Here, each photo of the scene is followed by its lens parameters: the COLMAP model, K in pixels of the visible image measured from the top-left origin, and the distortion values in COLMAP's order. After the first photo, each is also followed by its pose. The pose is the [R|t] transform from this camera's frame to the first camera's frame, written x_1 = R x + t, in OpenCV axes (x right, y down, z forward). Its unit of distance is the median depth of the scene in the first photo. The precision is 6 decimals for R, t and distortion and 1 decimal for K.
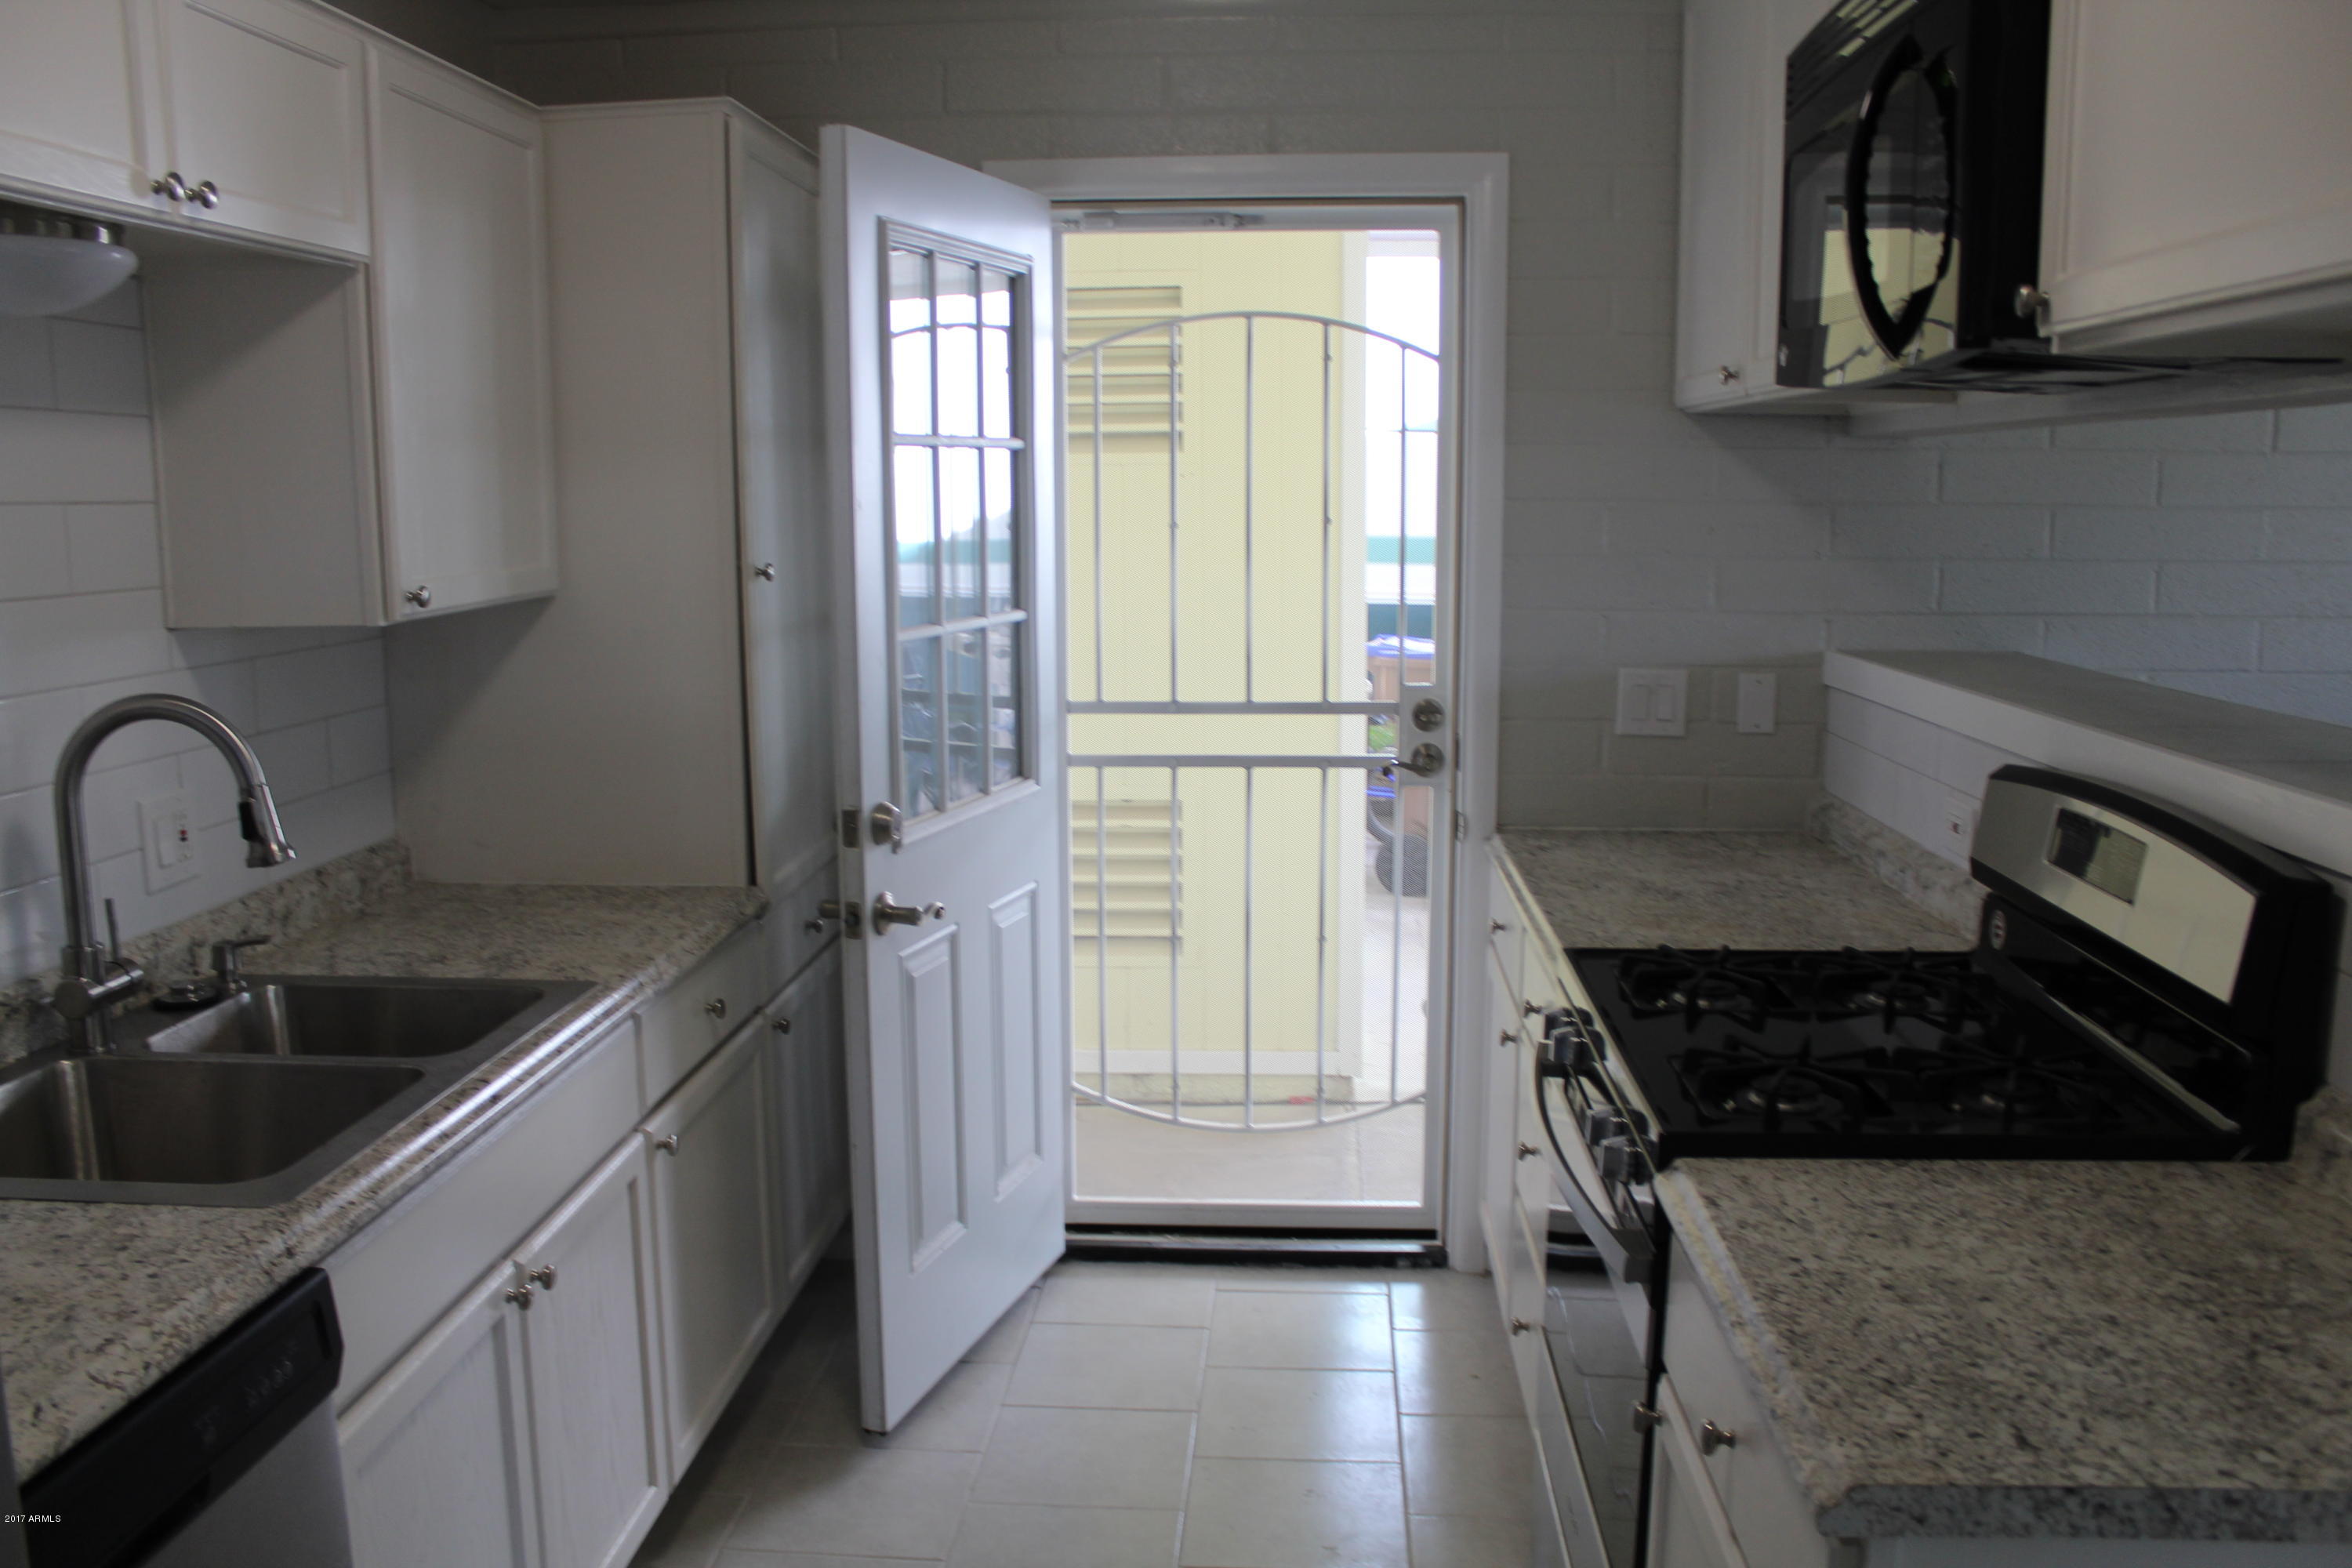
lens RADIAL K [[1989.1, 0, 1178.4], [0, 1989.1, 790.7], [0, 0, 1]] dist [-0.165142, 0.156570]
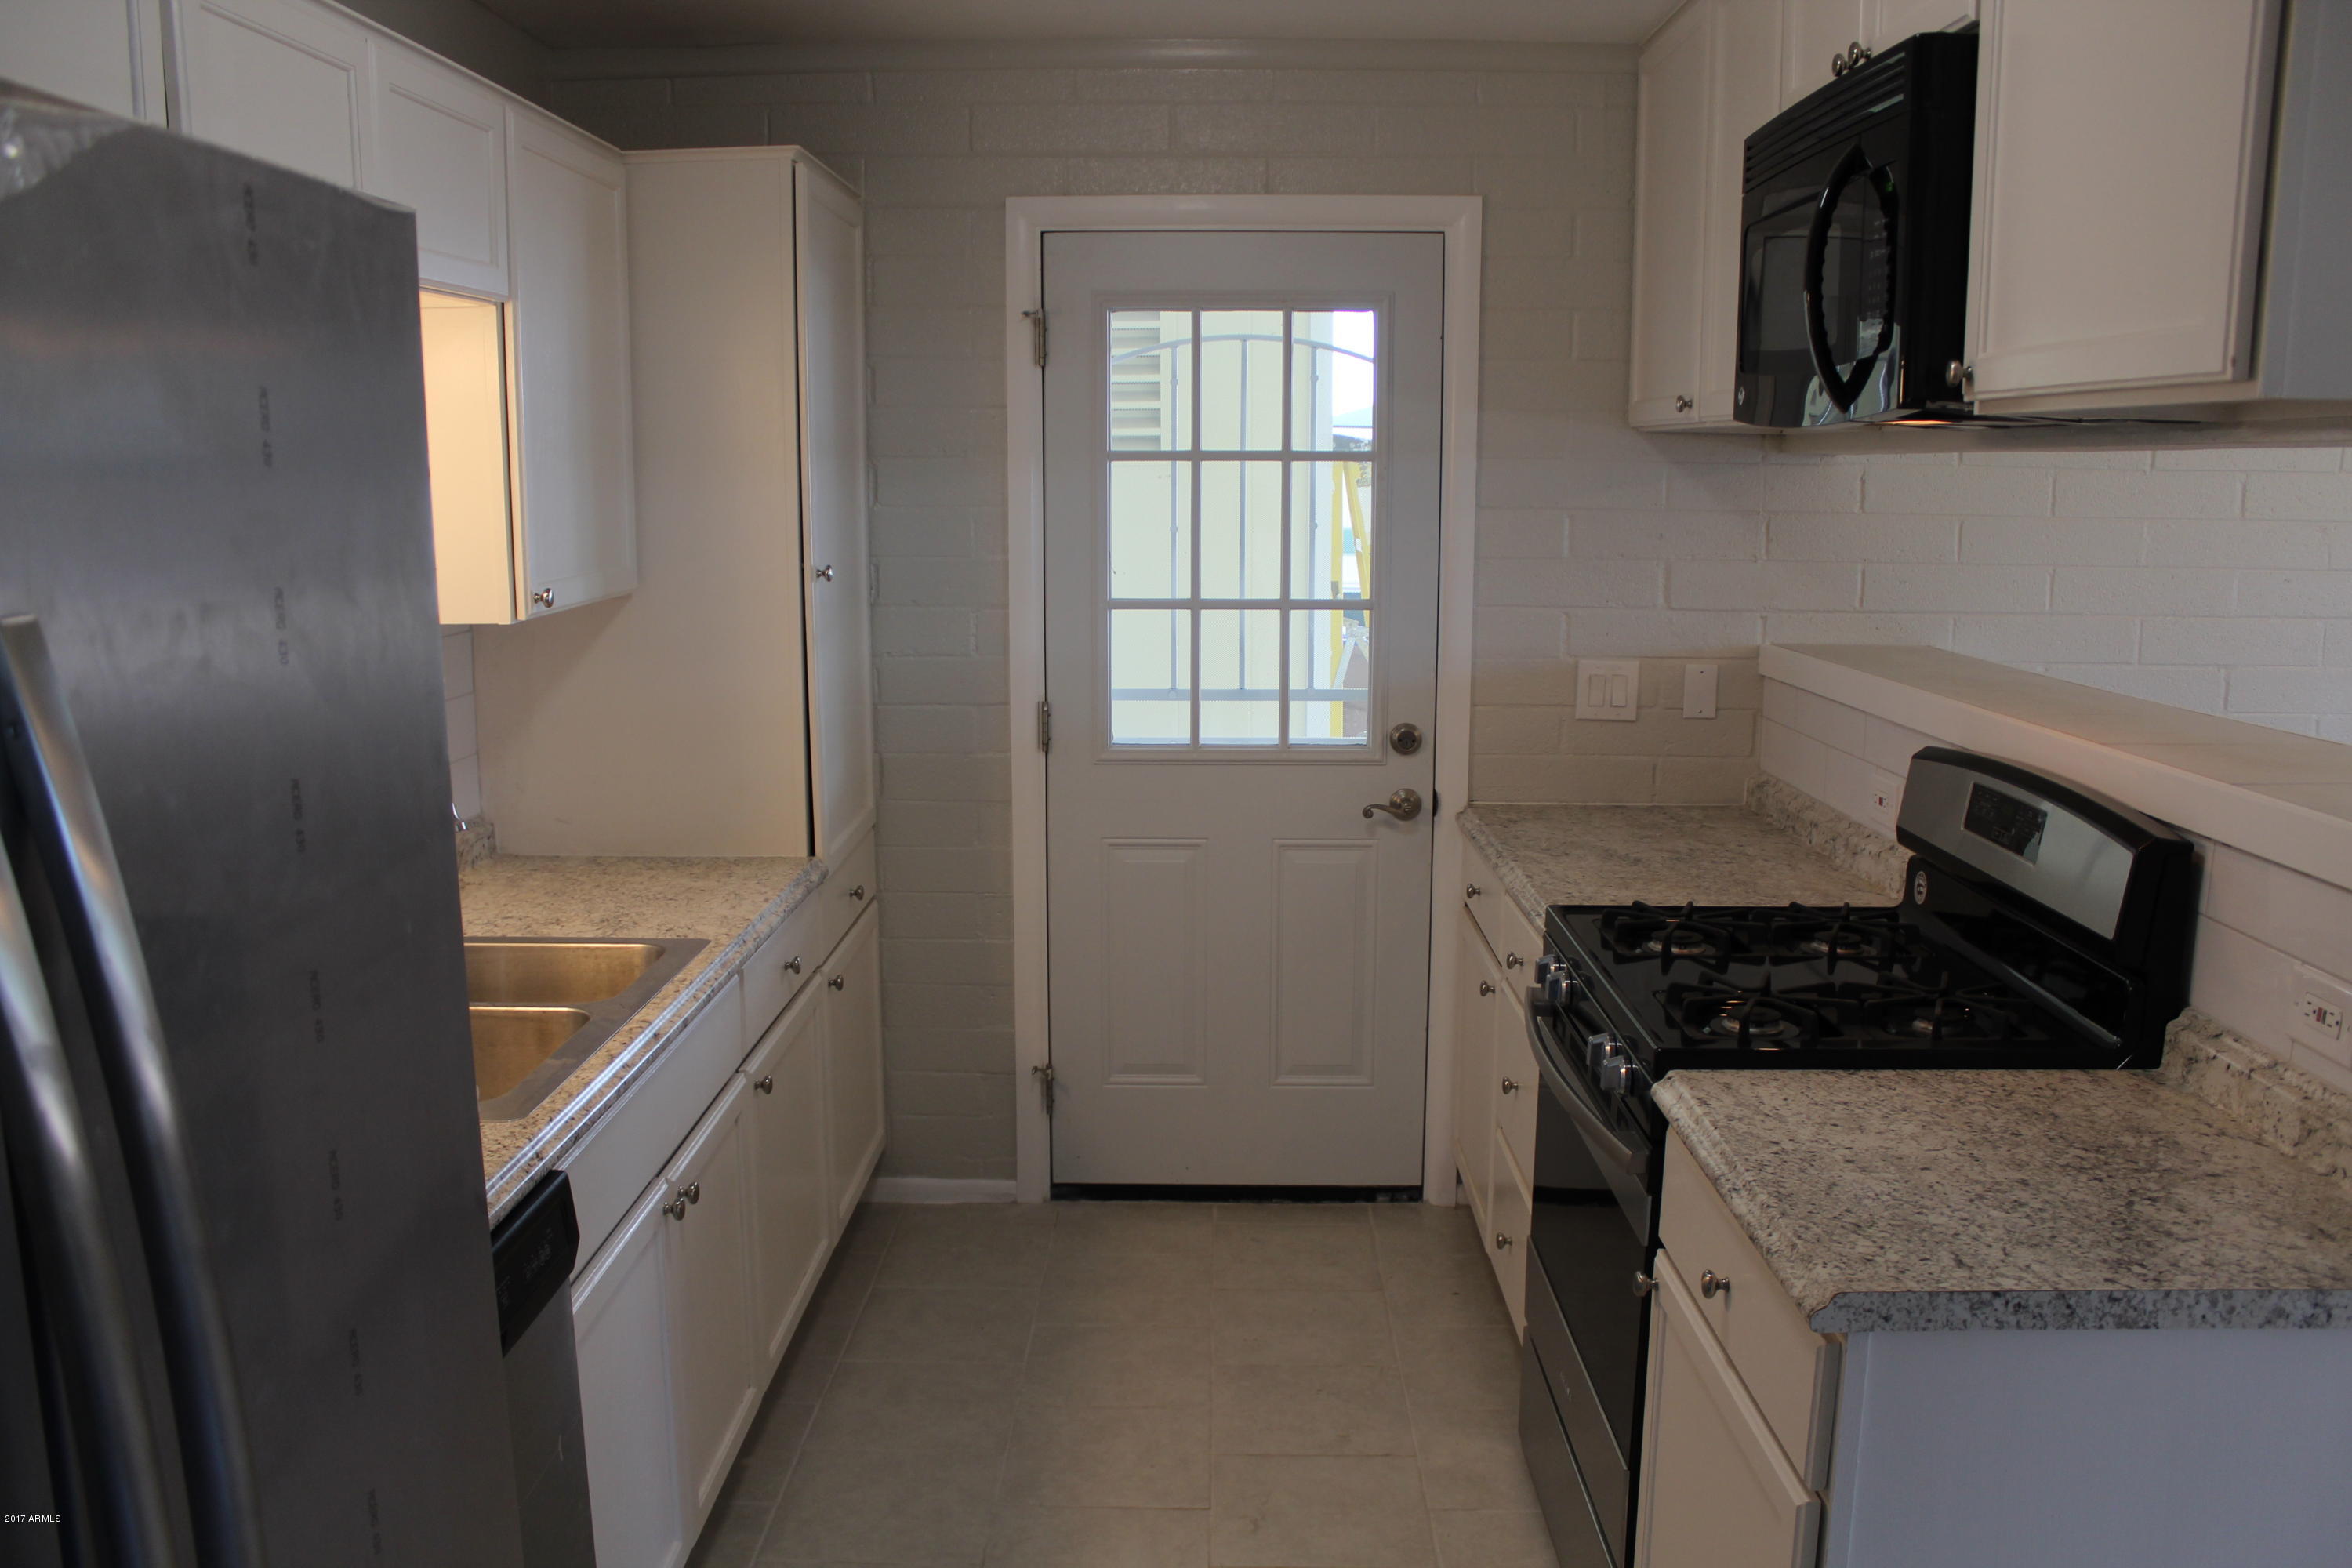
lens RADIAL K [[1989.1, 0, 1188.2], [0, 1989.1, 786.0], [0, 0, 1]] dist [-0.165142, 0.156570]
pose [[0.998563, -0.002146, 0.053556, -0.100608], [0.001770, 0.999973, 0.007065, 0.001662], [-0.053570, -0.006960, 0.998540, -0.185158]]
